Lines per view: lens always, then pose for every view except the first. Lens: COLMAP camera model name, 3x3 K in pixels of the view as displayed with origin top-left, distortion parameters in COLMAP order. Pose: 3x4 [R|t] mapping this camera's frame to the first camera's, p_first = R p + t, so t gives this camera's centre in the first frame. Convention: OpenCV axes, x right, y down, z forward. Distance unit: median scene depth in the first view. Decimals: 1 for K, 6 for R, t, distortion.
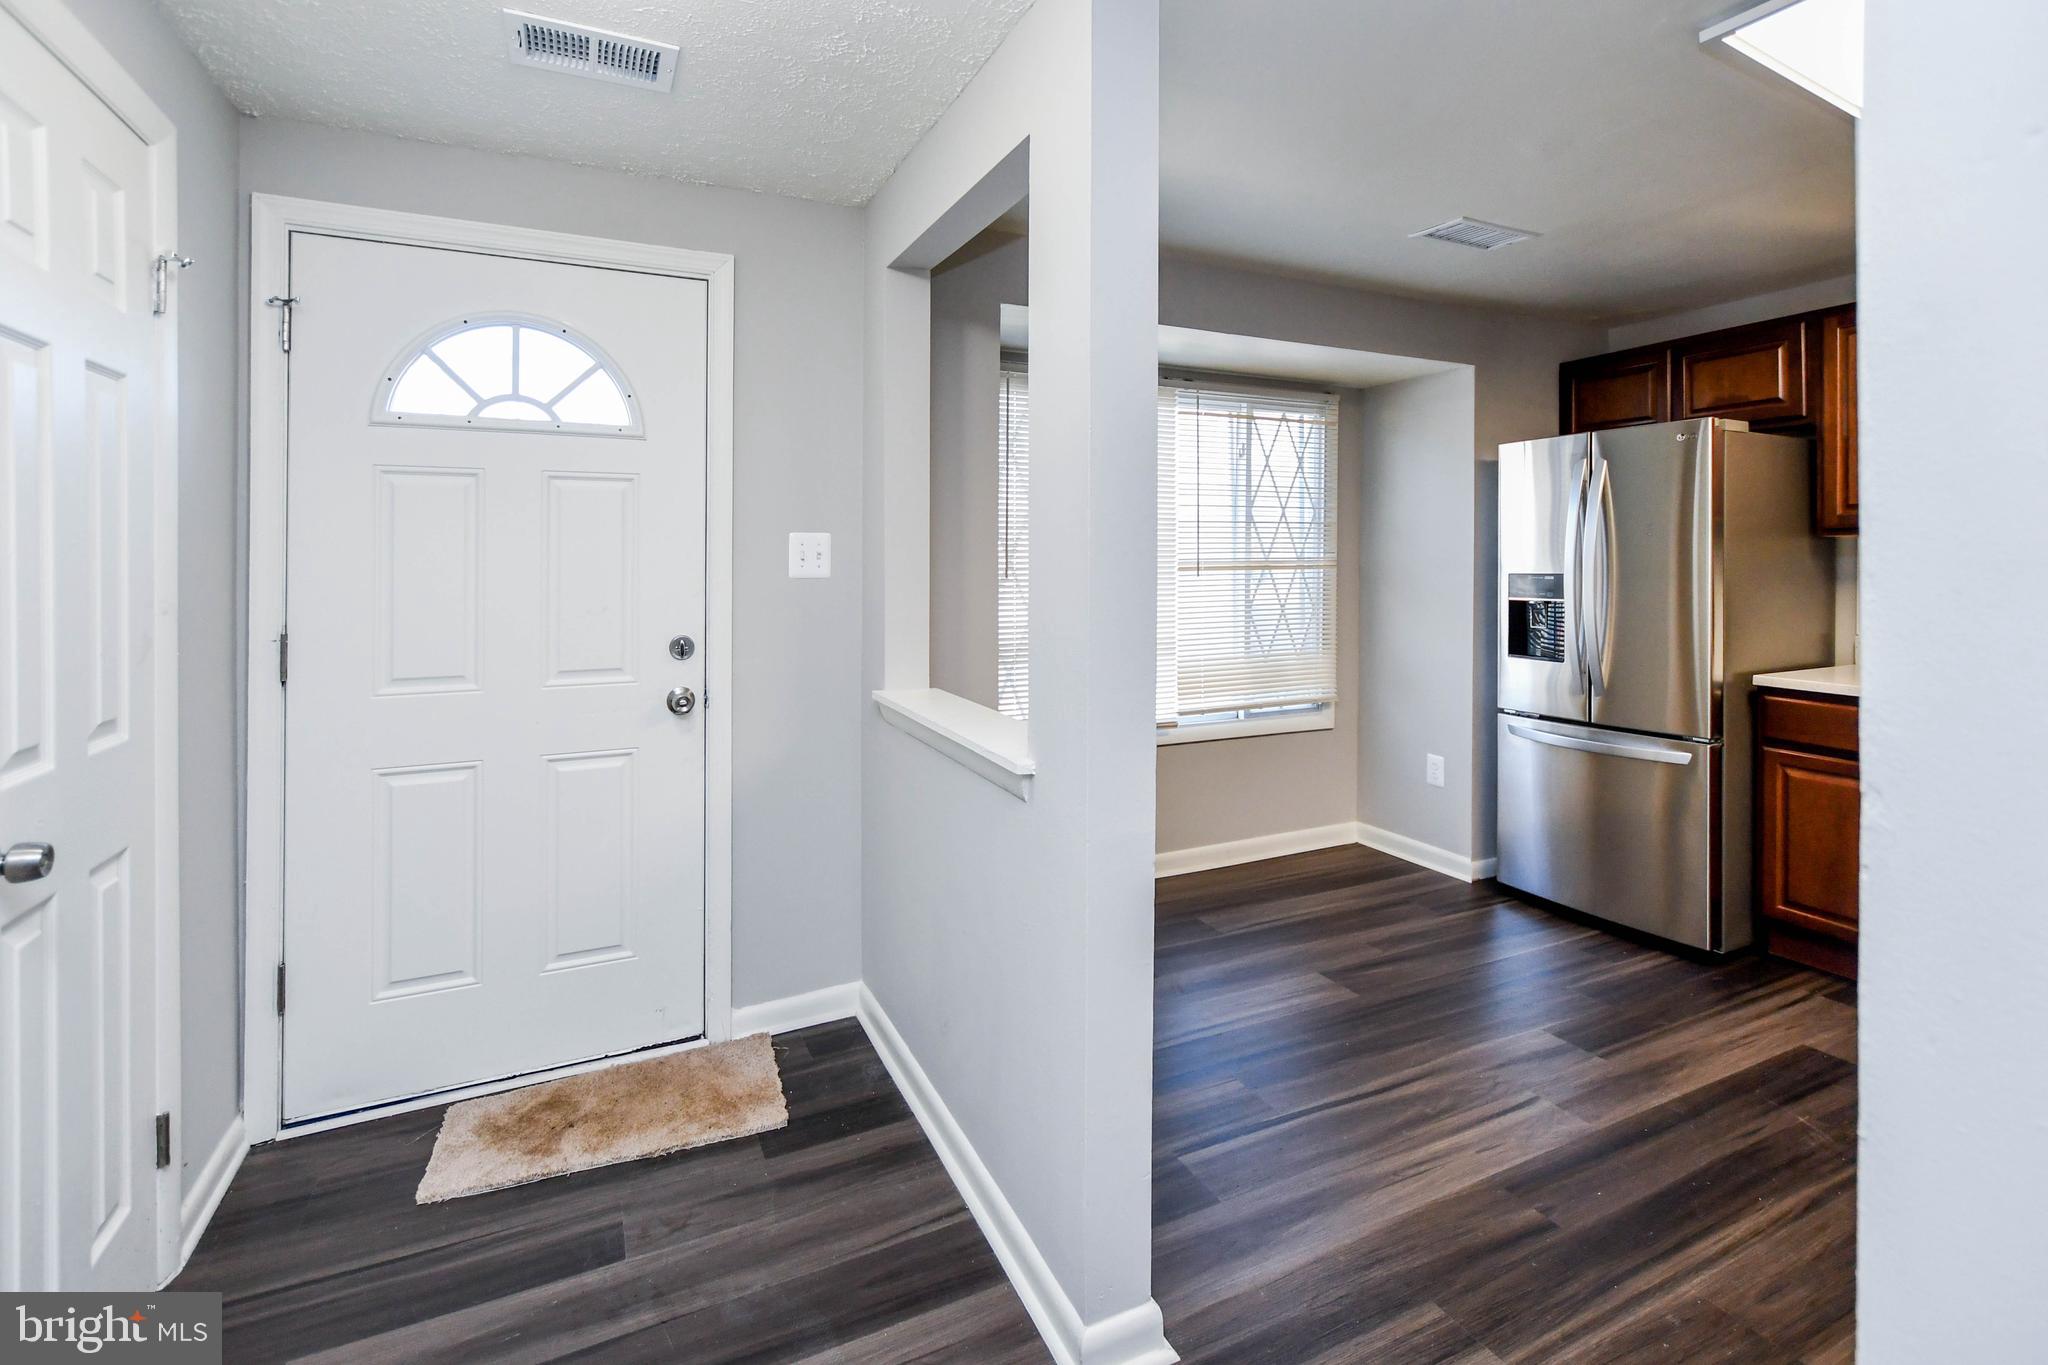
lens RADIAL K [[933.0, 0, 1031.7], [0, 933.0, 576.1], [0, 0, 1]] dist [-0.002144, -0.000349]
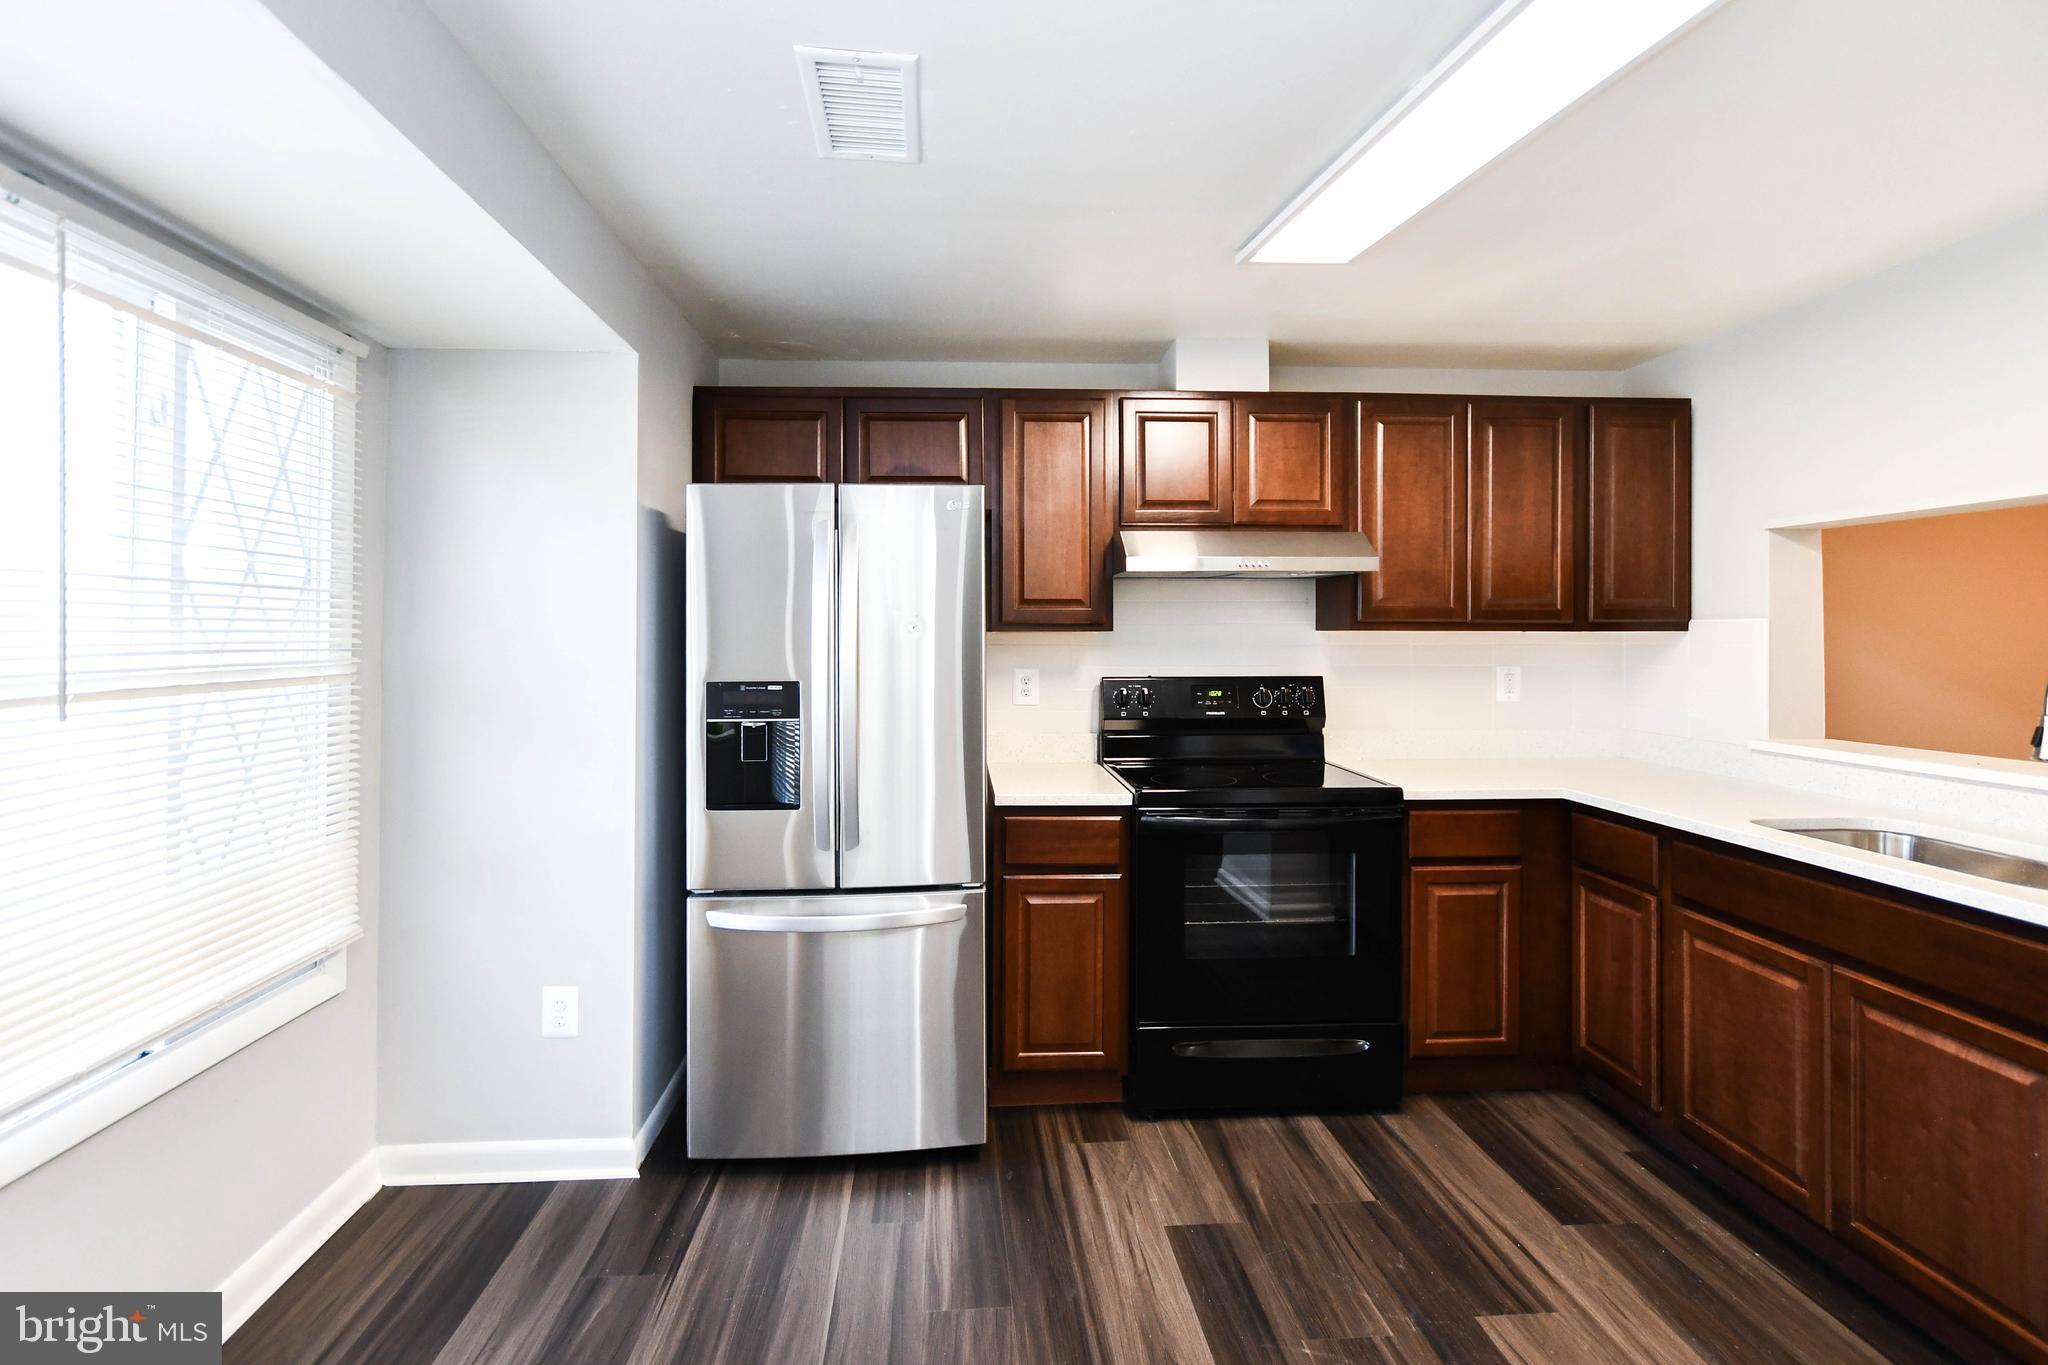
lens RADIAL K [[963.5, 0, 1005.9], [0, 963.5, 638.9], [0, 0, 1]] dist [0.000891, 0.000683]
pose [[0.372860, 0.001695, 0.927886, -0.041684], [0.012878, 0.999893, -0.007001, -0.027636], [-0.927798, 0.014560, 0.372798, 0.597255]]
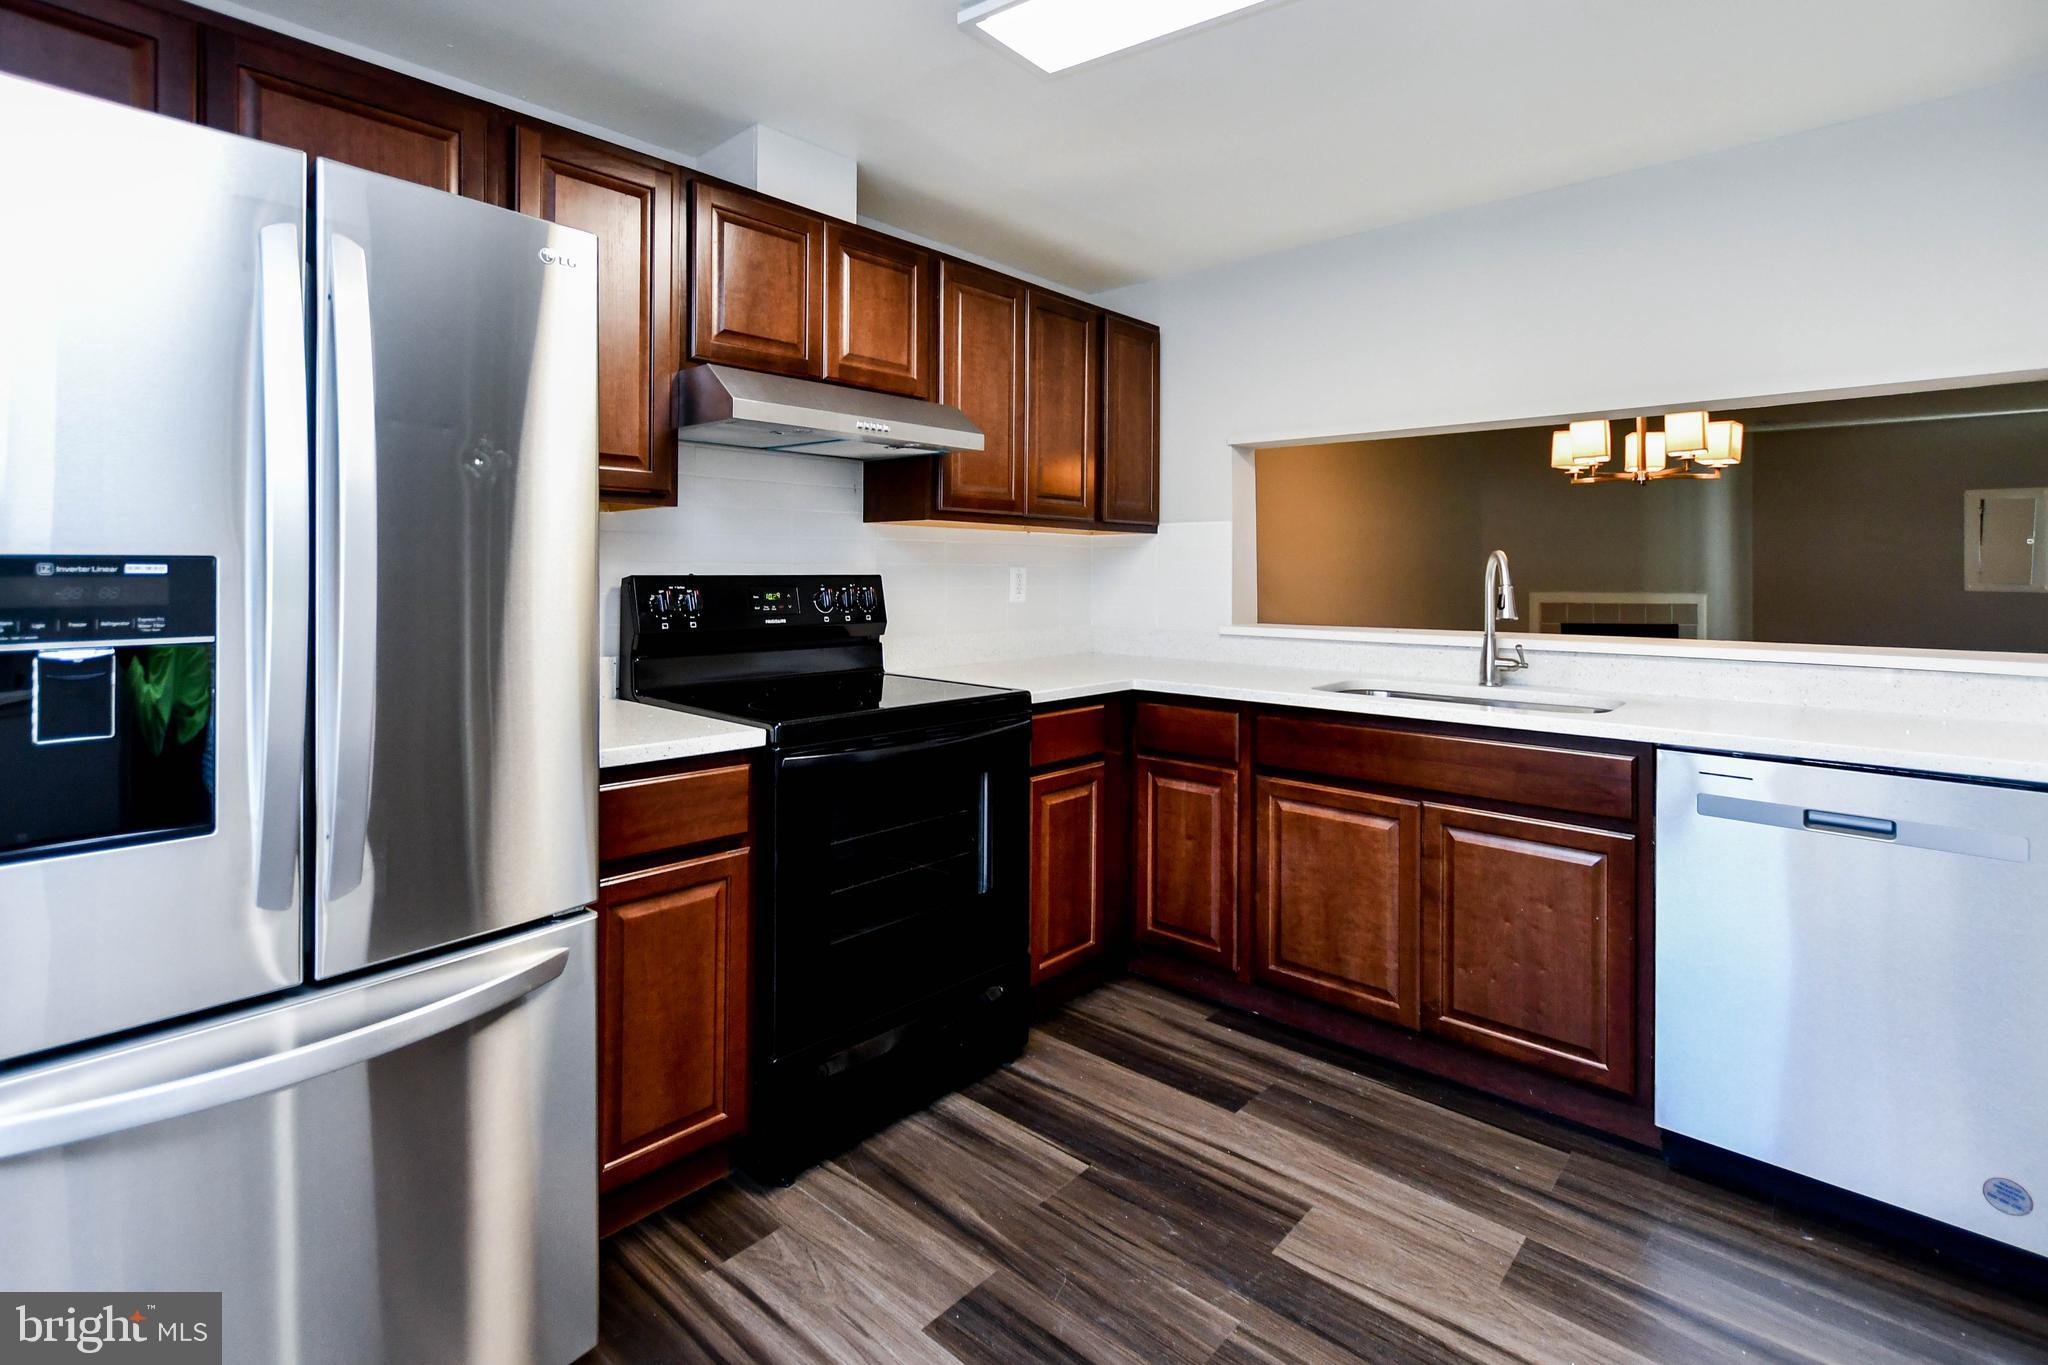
lens RADIAL K [[979.1, 0, 1005.5], [0, 979.1, 563.1], [0, 0, 1]] dist [-0.000040, 0.000226]
pose [[-0.377123, 0.011693, 0.926089, 0.158051], [0.011622, 0.999901, -0.007892, 0.005974], [-0.926090, 0.007786, -0.377222, 0.891280]]
